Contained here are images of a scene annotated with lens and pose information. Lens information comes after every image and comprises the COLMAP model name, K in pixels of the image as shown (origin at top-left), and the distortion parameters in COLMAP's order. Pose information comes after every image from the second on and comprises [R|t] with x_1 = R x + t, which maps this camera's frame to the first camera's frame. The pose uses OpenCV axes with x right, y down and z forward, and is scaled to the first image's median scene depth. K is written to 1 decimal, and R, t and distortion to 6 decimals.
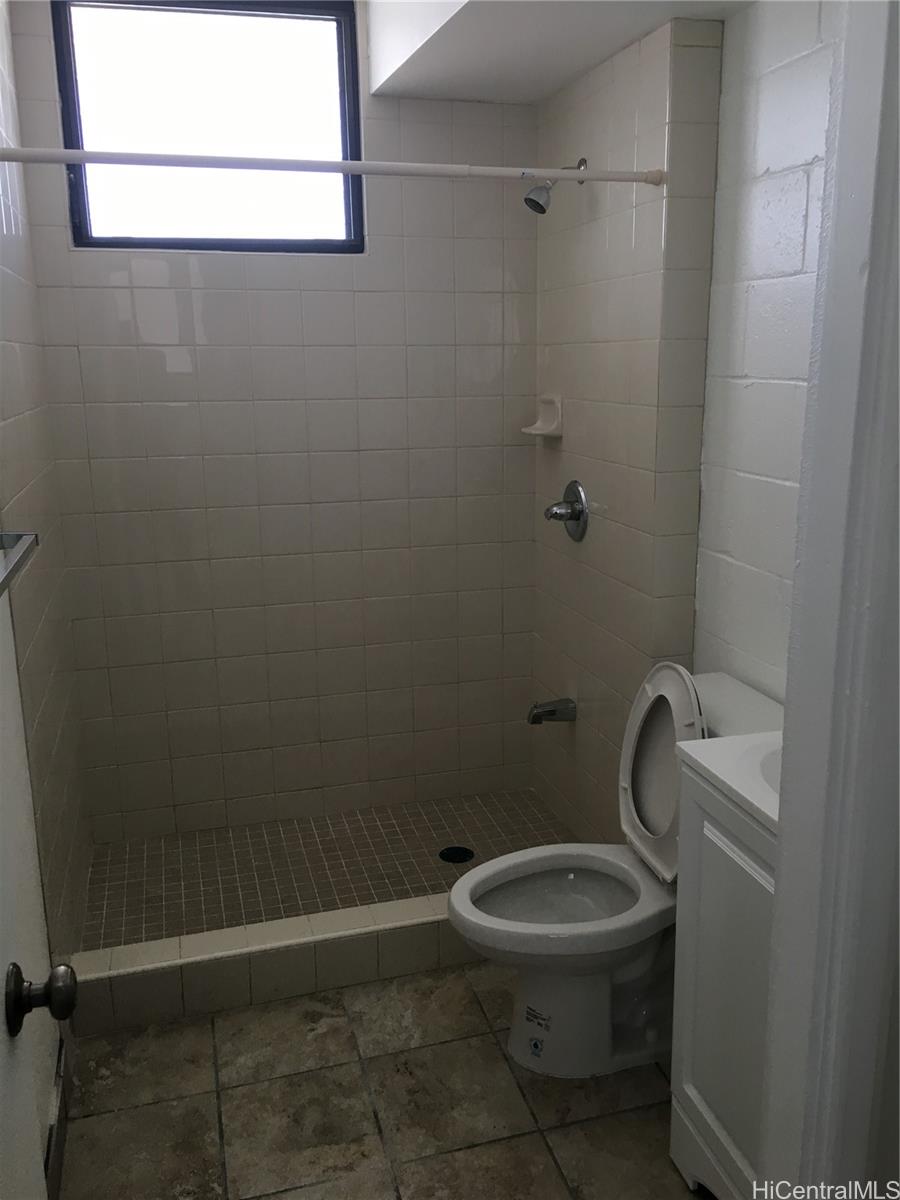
lens RADIAL K [[1018.9, 0, 461.1], [0, 1018.9, 596.0], [0, 0, 1]] dist [0.082294, -0.113002]
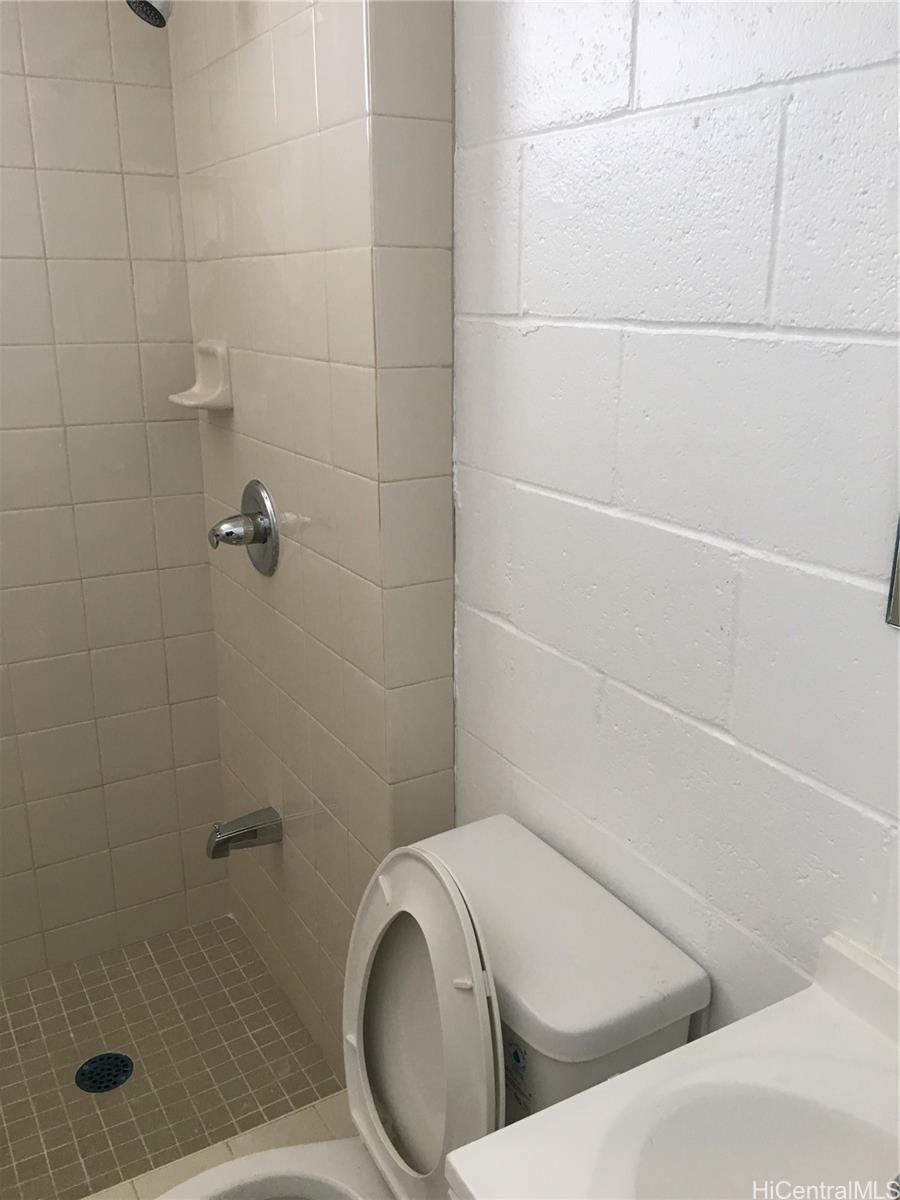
lens RADIAL K [[1018.9, 0, 443.8], [0, 1018.9, 594.1], [0, 0, 1]] dist [0.082294, -0.113002]
pose [[0.971183, -0.062357, 0.230031, 0.086742], [0.049380, 0.996869, 0.061752, -0.089031], [-0.233162, -0.048613, 0.971222, 0.415581]]
